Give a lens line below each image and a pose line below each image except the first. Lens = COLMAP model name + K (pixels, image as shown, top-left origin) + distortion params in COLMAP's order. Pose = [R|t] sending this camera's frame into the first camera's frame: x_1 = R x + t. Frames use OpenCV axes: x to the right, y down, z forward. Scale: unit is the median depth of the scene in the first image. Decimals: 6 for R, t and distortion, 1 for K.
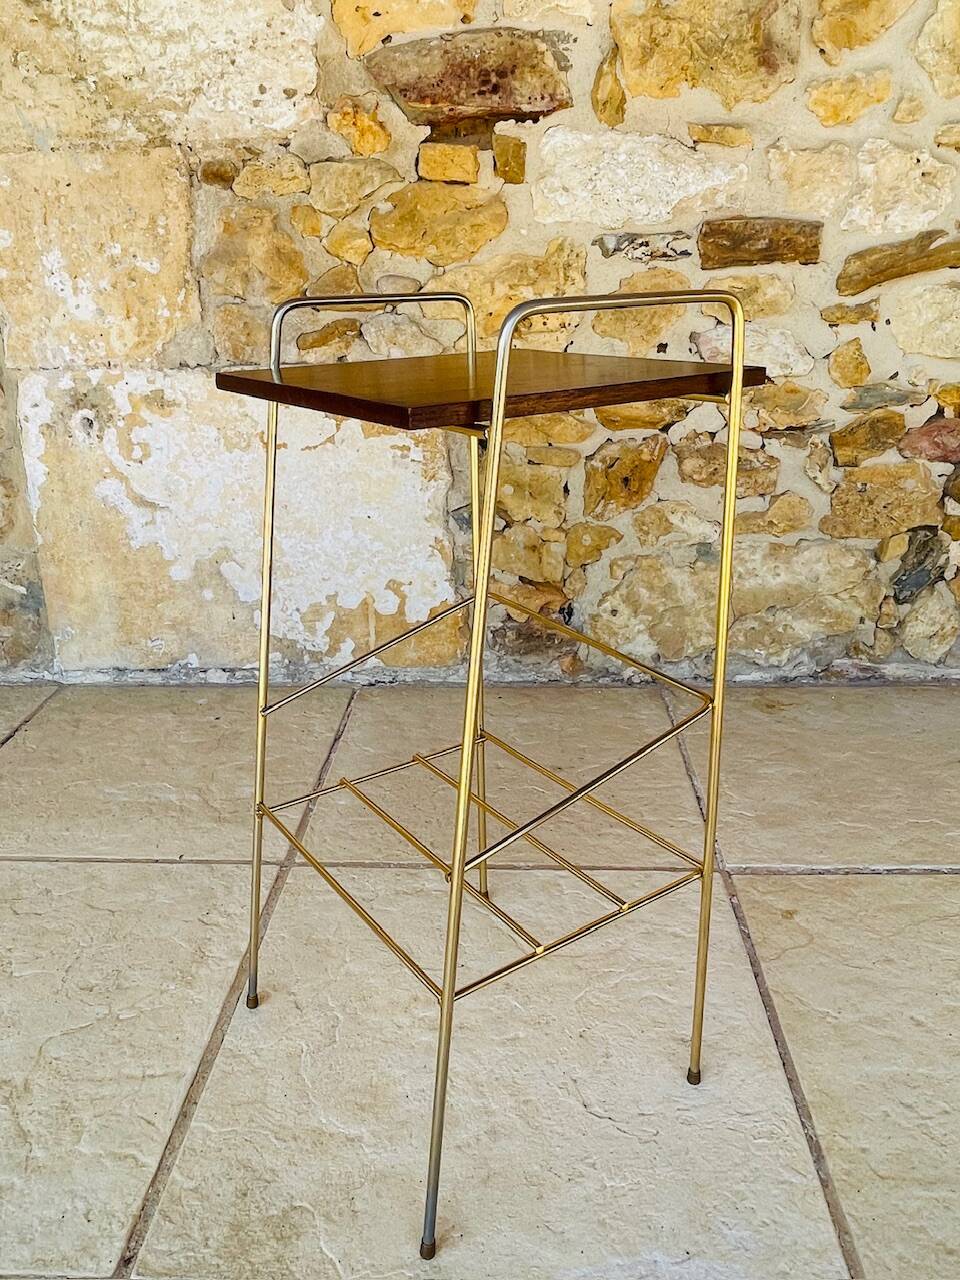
lens RADIAL K [[995.4, 0, 456.3], [0, 995.4, 586.5], [0, 0, 1]] dist [0.047955, -0.060945]
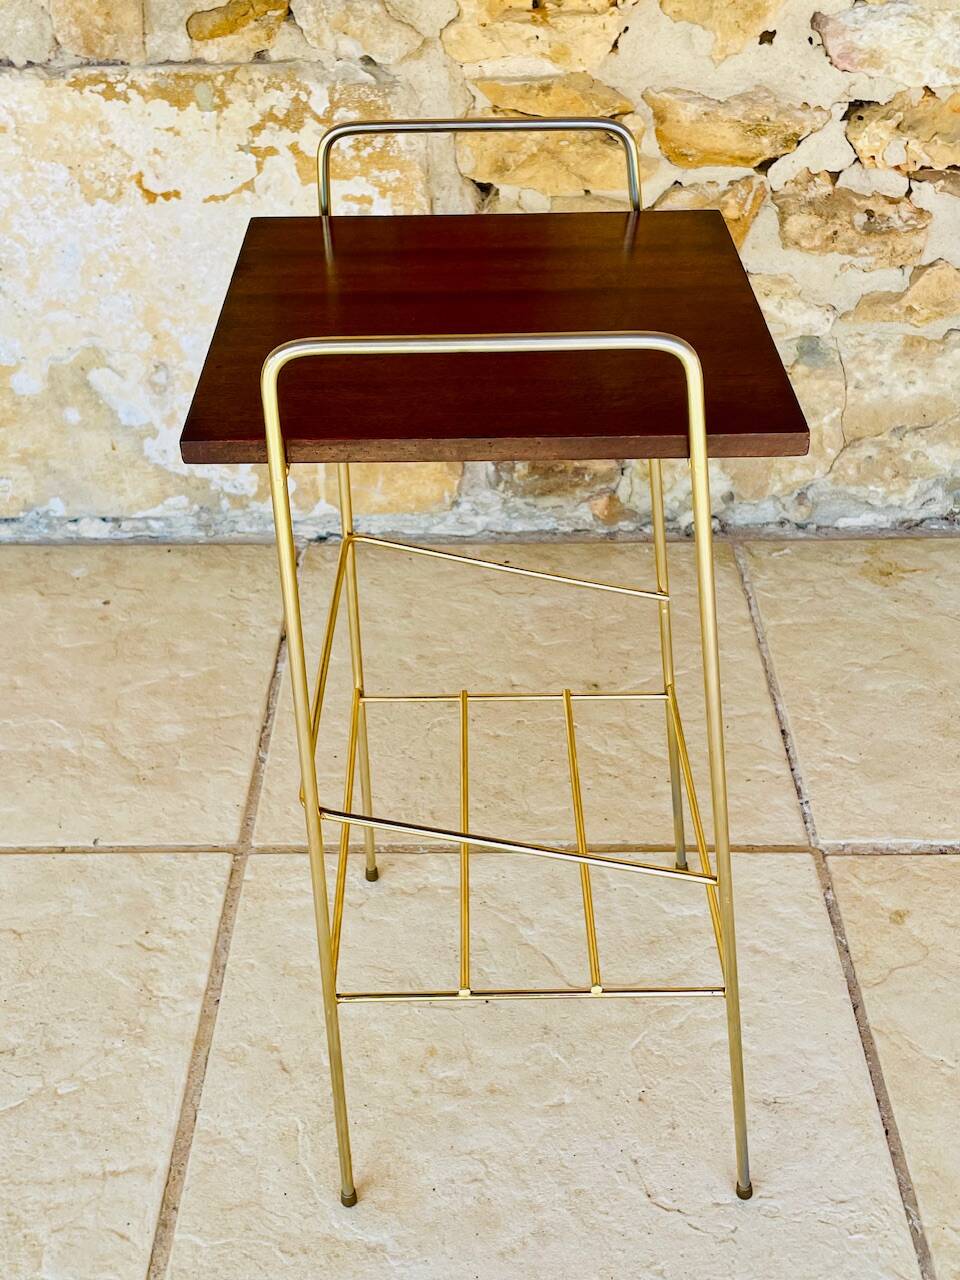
lens RADIAL K [[1497.4, 0, 461.8], [0, 1497.4, 639.8], [0, 0, 1]] dist [0.065940, 0.000000]
pose [[0.998575, -0.022166, 0.048538, -0.043717], [0.006111, 0.951156, 0.308649, -0.174409], [-0.053008, -0.307913, 0.949937, -0.023836]]
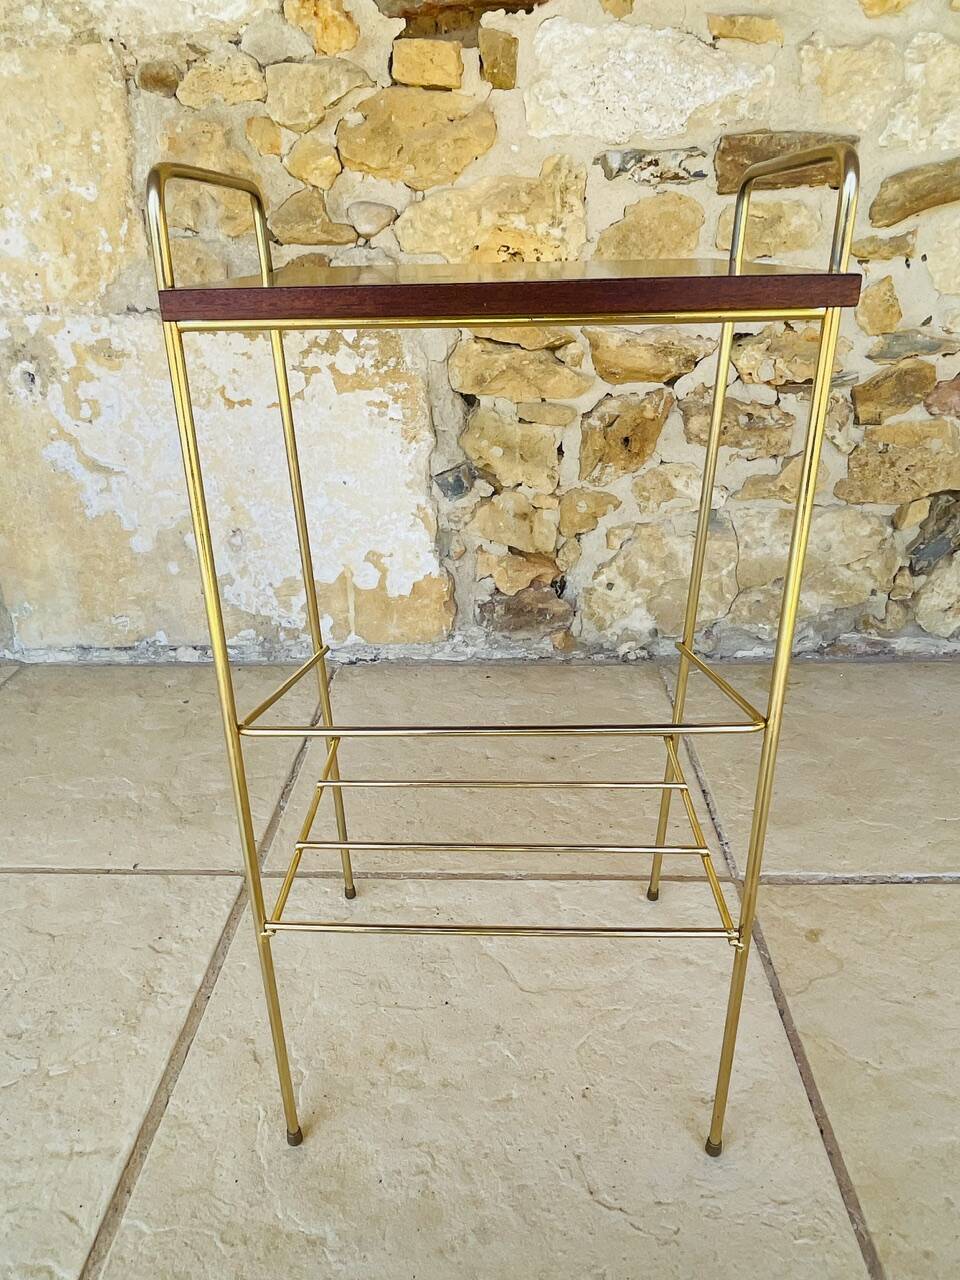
lens RADIAL K [[903.6, 0, 459.6], [0, 903.6, 648.1], [0, 0, 1]] dist [0.009649, -0.013976]
pose [[0.999885, -0.006387, 0.013790, 0.005738], [0.004776, 0.993485, 0.113861, -0.013439], [-0.014427, -0.113782, 0.993401, 0.168159]]
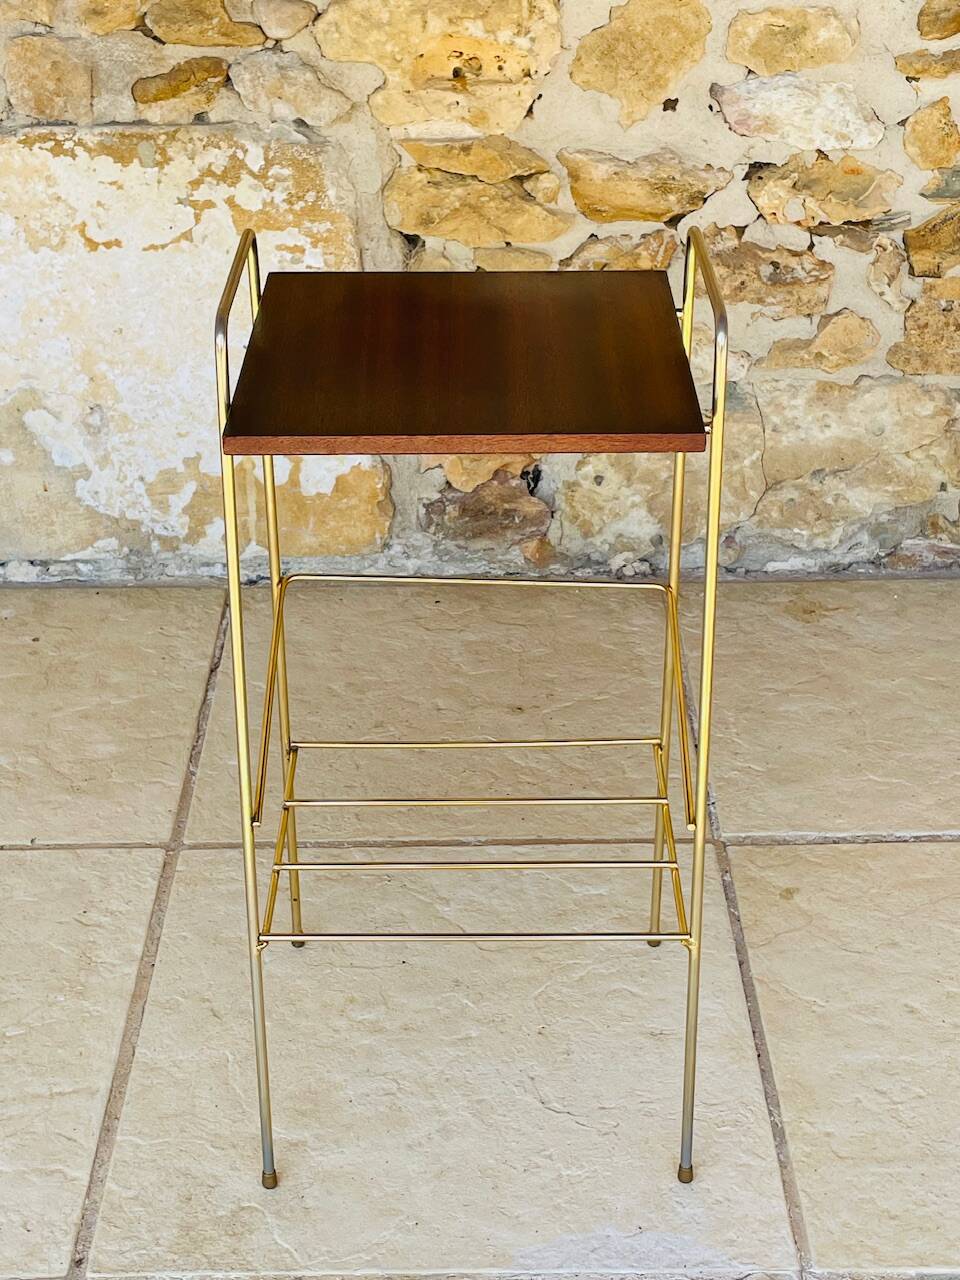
lens RADIAL K [[1980.0, 0, 478.9], [0, 1980.0, 612.8], [0, 0, 1]] dist [0.138934, 0.000000]
pose [[0.996954, -0.016480, 0.076225, -0.036650], [0.001611, 0.981561, 0.191140, -0.160312], [-0.077969, -0.190435, 0.978599, -0.408739]]
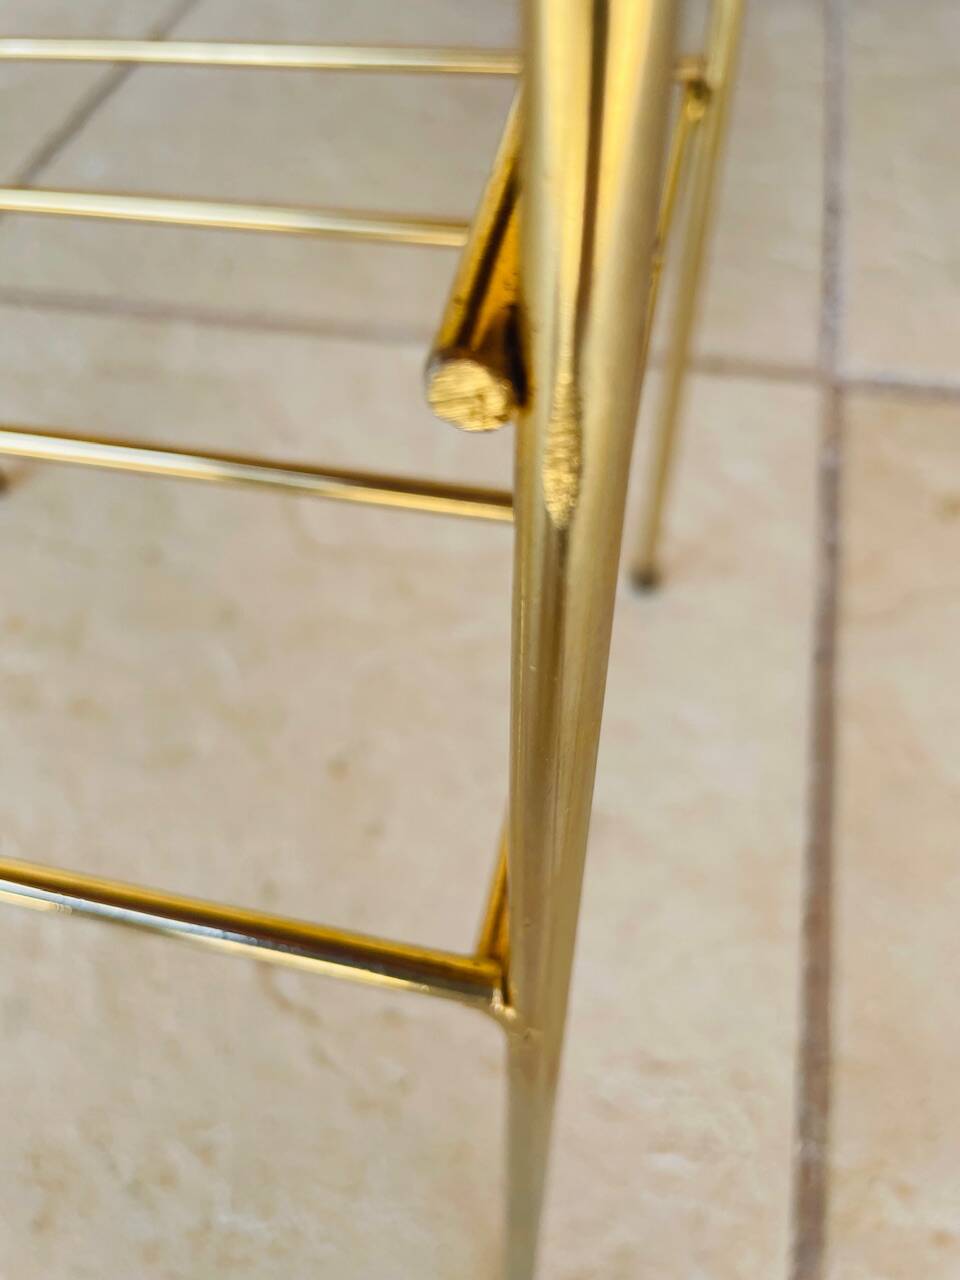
lens RADIAL K [[995.4, 0, 469.8], [0, 995.4, 643.1], [0, 0, 1]] dist [0.047955, -0.060945]
pose [[0.985333, 0.119111, -0.122195, 0.136202], [-0.028176, 0.819817, 0.571931, 0.100891], [0.168301, -0.560100, 0.811149, 0.427646]]
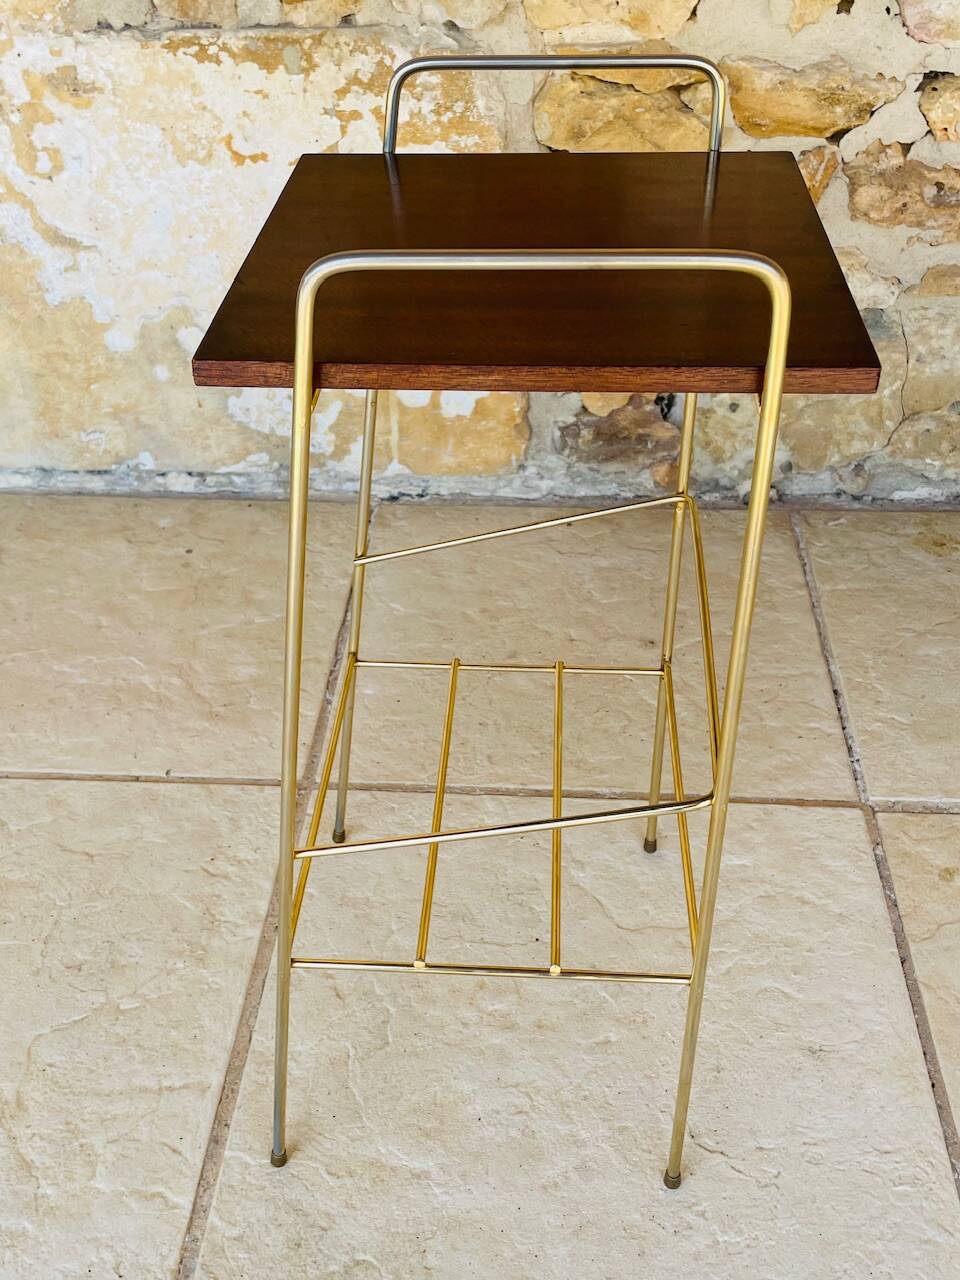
lens RADIAL K [[1342.9, 0, 461.5], [0, 1342.9, 647.6], [0, 0, 1]] dist [0.057970, 0.000000]
pose [[0.999960, 0.008720, 0.001819, -0.039718], [-0.008836, 0.945118, 0.326609, -0.133906], [0.001129, -0.326612, 0.945158, 0.034571]]
